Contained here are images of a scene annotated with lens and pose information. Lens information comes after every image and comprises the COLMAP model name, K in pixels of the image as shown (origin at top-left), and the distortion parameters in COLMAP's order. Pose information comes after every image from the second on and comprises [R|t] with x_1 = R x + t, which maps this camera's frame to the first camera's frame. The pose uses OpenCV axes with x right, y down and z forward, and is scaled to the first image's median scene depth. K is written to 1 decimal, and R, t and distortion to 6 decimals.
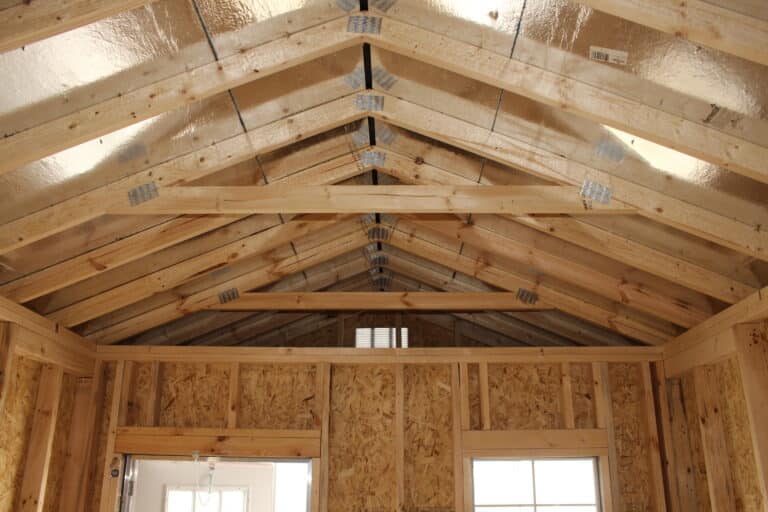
lens RADIAL K [[639.3, 0, 379.2], [0, 639.3, 274.7], [0, 0, 1]] dist [-0.161312, 0.133455]
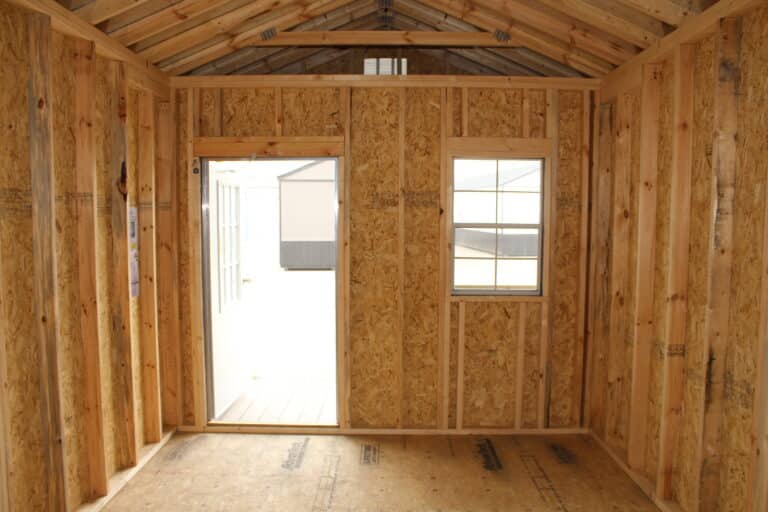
lens RADIAL K [[639.3, 0, 380.2], [0, 639.3, 275.6], [0, 0, 1]] dist [-0.161312, 0.133455]
pose [[0.999940, -0.000548, 0.010914, -0.028599], [-0.003957, 0.912810, 0.408366, -0.039240], [-0.010187, -0.408385, 0.912753, -0.369980]]
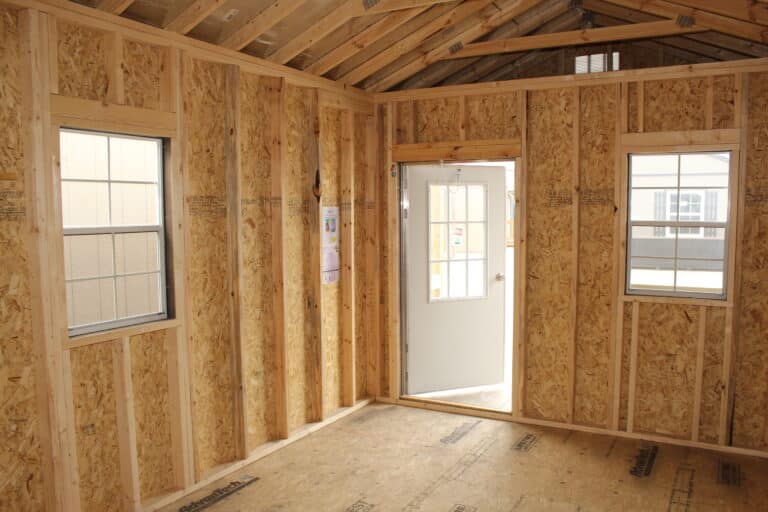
lens RADIAL K [[639.3, 0, 381.6], [0, 639.3, 273.5], [0, 0, 1]] dist [-0.161312, 0.133455]
pose [[0.881709, 0.036310, -0.470395, 0.306514], [0.160533, 0.914453, 0.371490, -0.055264], [0.443643, -0.403060, 0.800452, -0.404533]]
